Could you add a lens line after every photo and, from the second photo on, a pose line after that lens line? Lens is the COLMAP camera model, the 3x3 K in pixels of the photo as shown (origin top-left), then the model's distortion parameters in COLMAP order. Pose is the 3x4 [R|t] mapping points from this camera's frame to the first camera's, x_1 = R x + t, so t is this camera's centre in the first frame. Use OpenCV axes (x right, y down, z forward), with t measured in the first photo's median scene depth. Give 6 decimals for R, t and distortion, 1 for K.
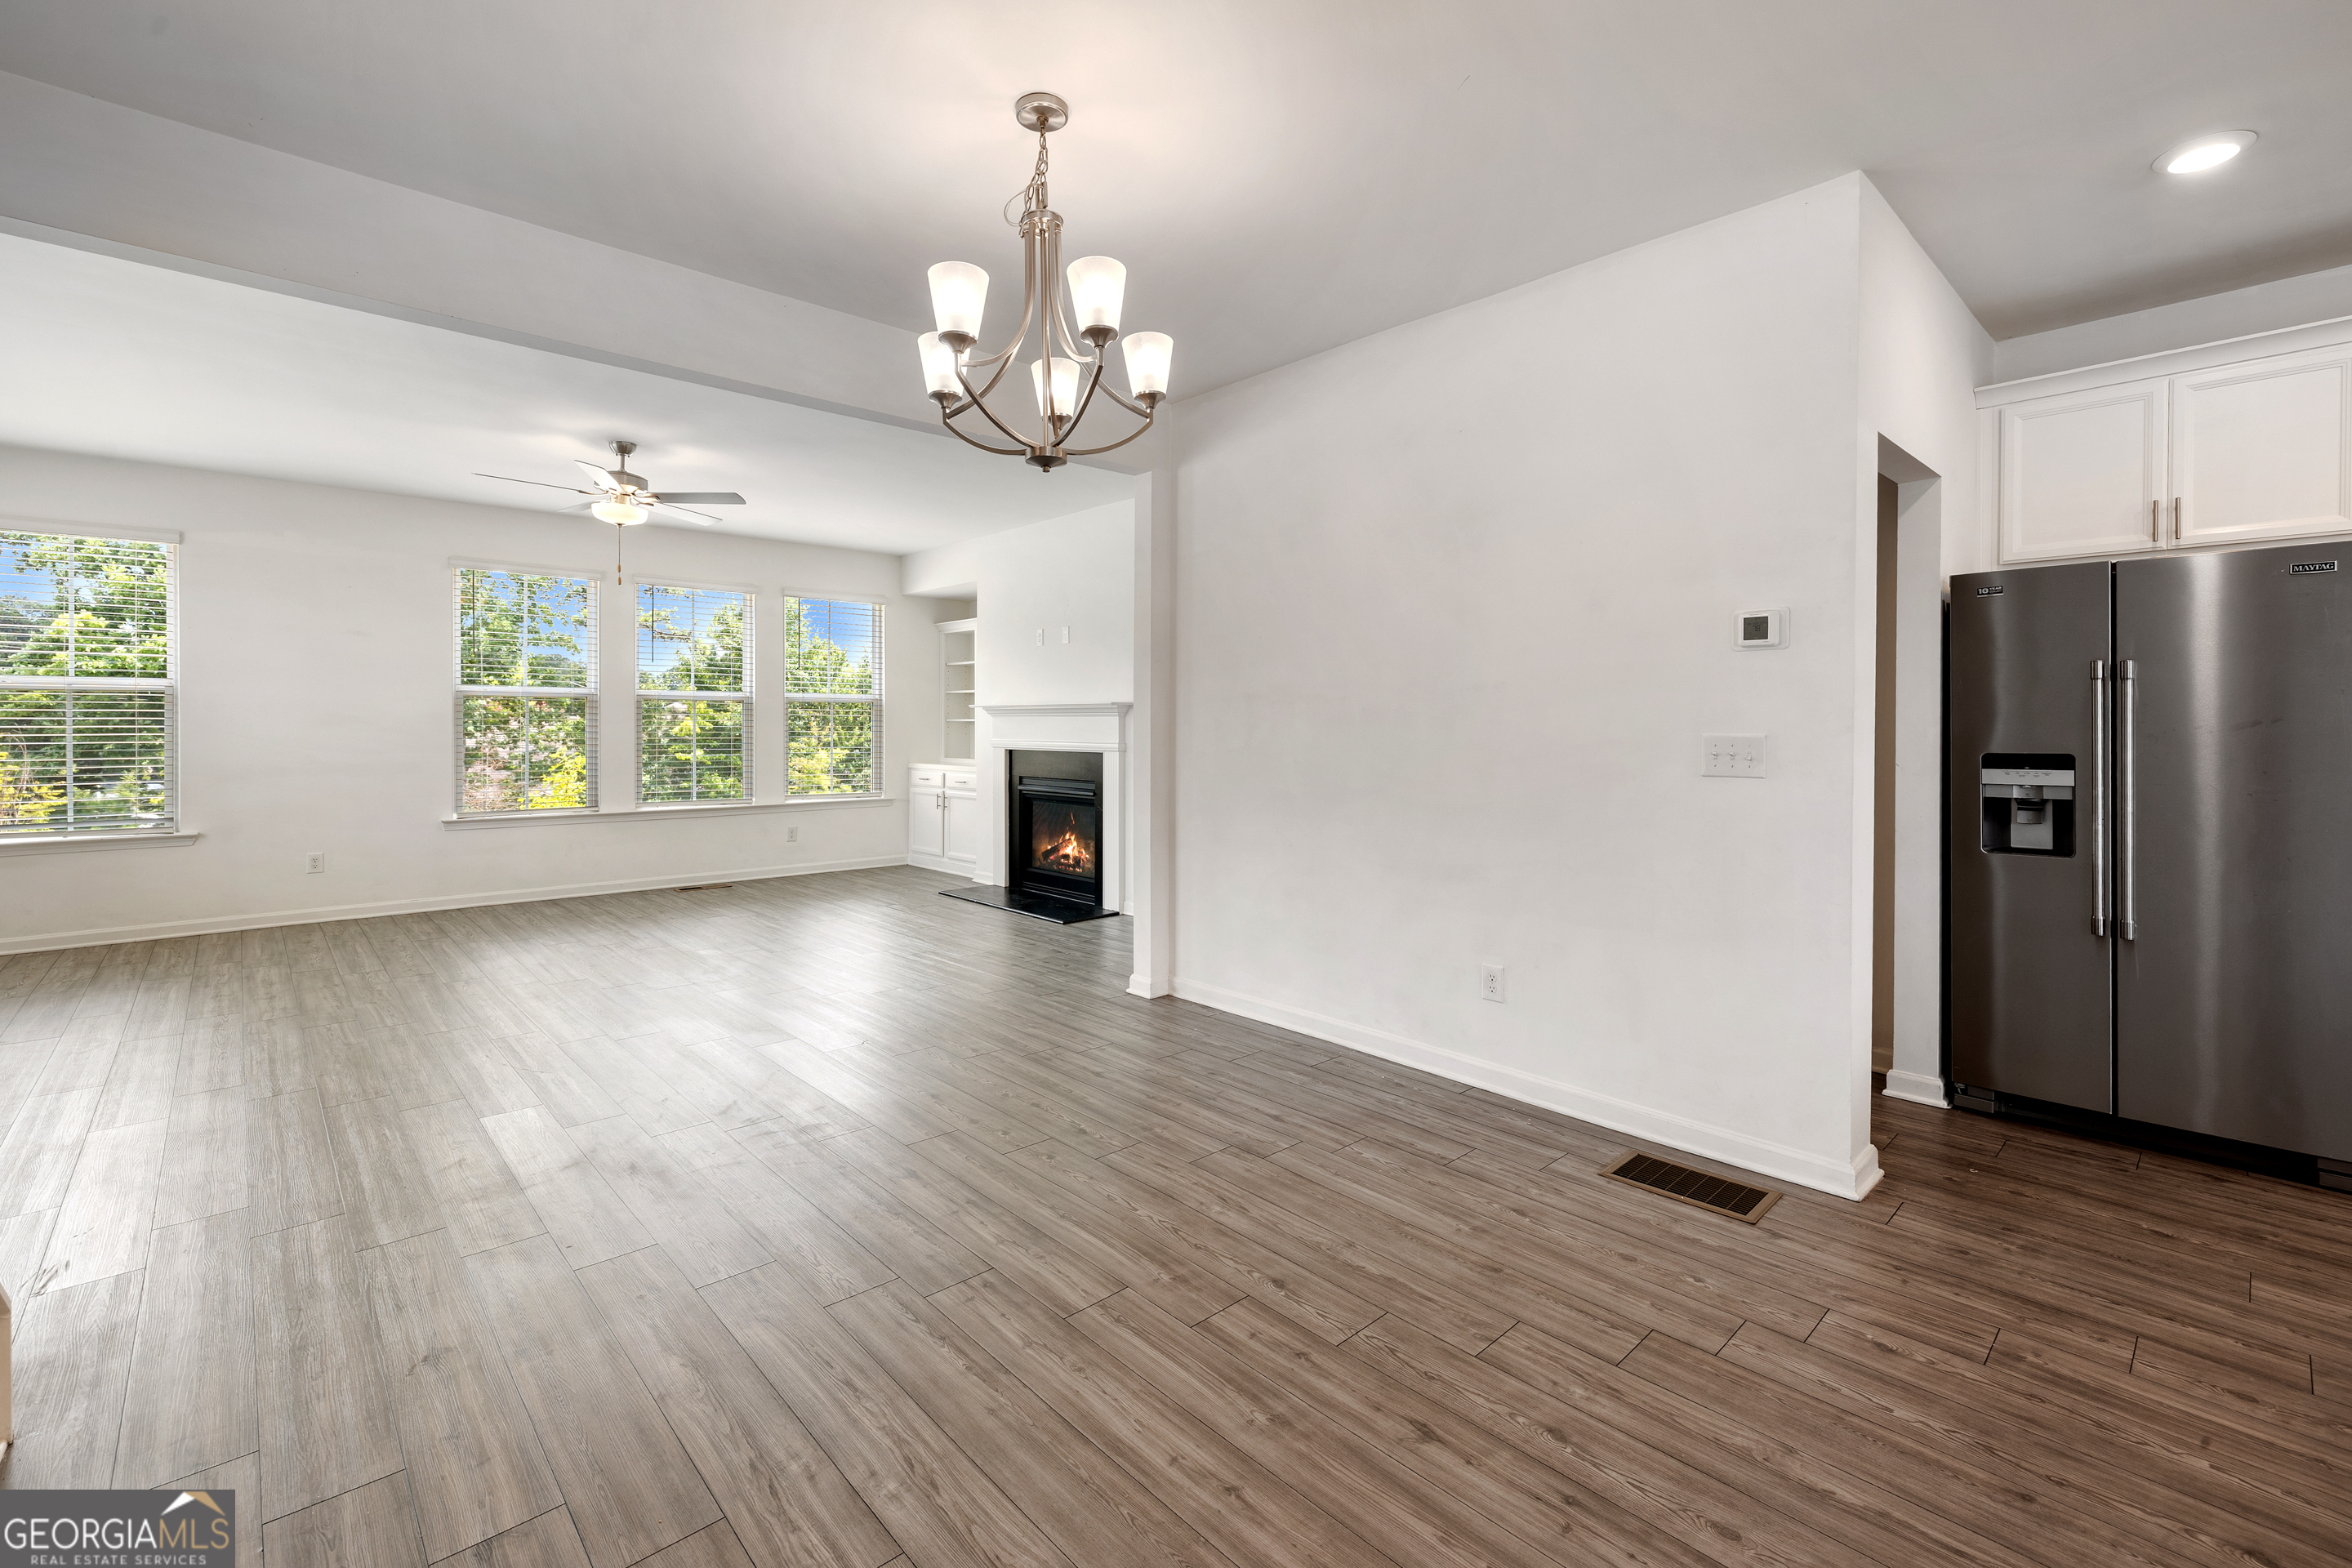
lens RADIAL K [[996.7, 0, 1164.8], [0, 996.7, 732.4], [0, 0, 1]] dist [0.001313, -0.000700]
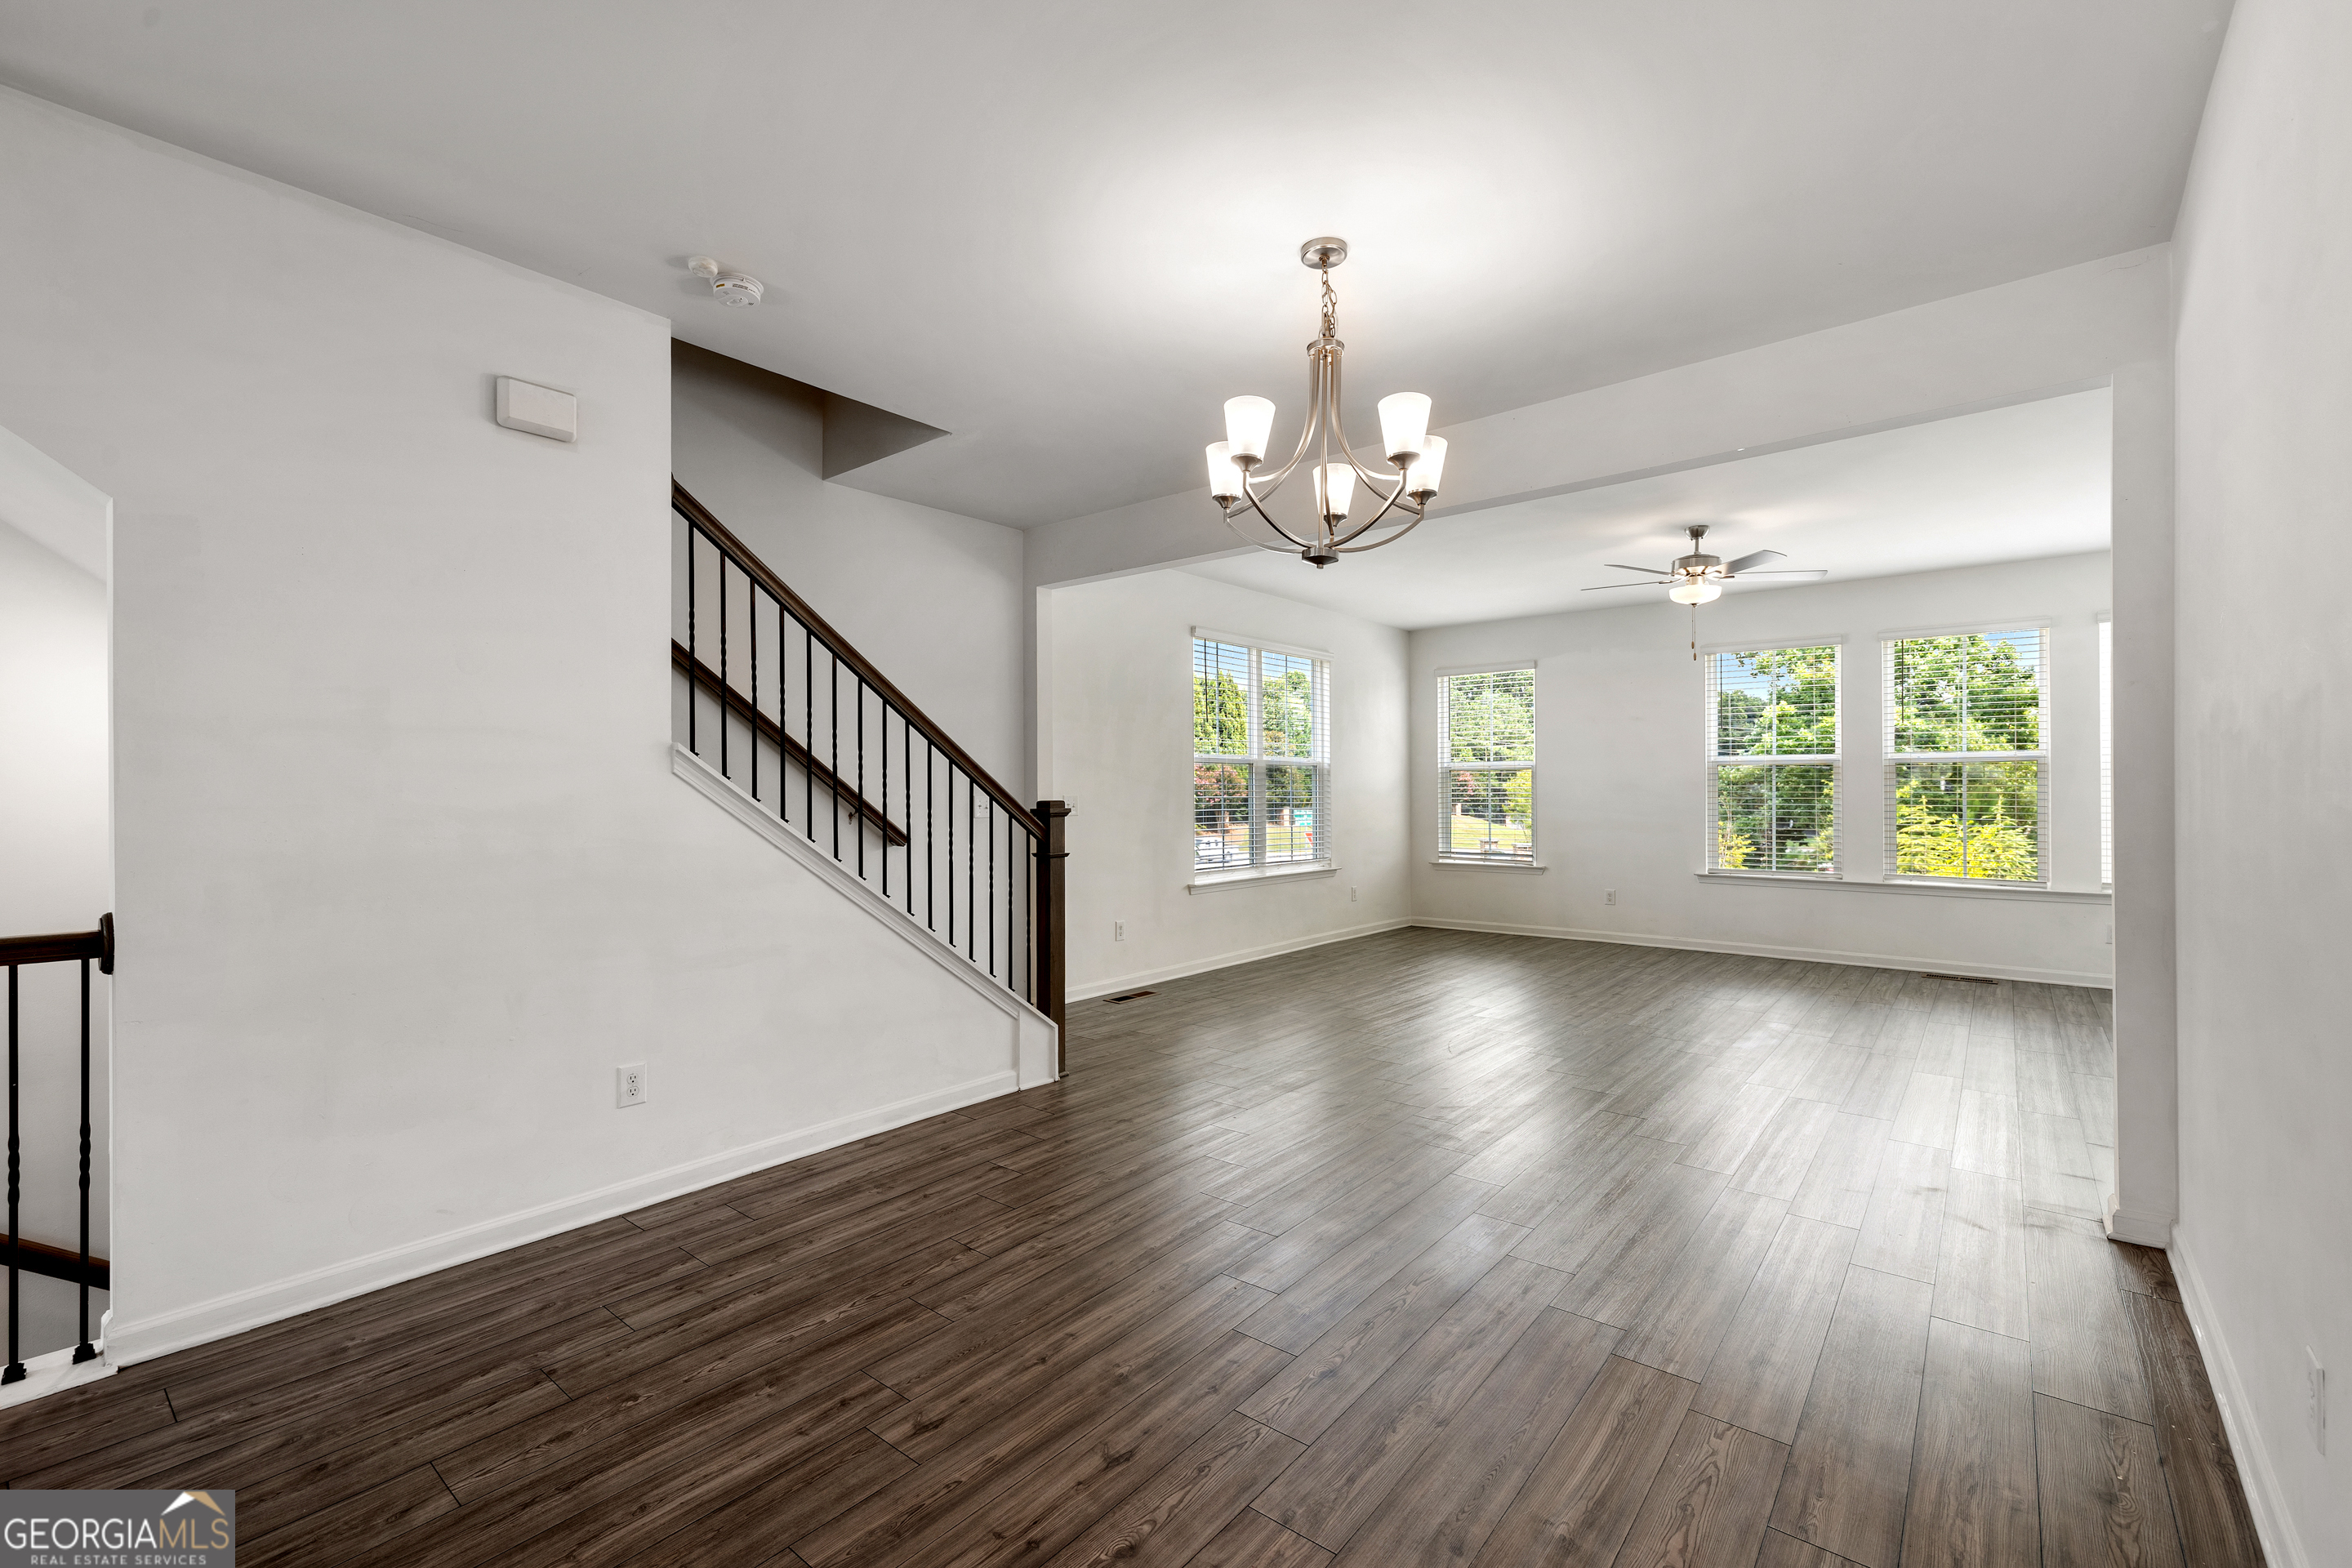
lens RADIAL K [[996.7, 0, 1179.6], [0, 996.7, 789.5], [0, 0, 1]] dist [0.001313, -0.000700]
pose [[0.153166, -0.005714, -0.988184, 0.426346], [-0.003625, 0.999973, -0.006344, -0.000516], [0.988194, 0.004554, 0.153141, 0.290643]]
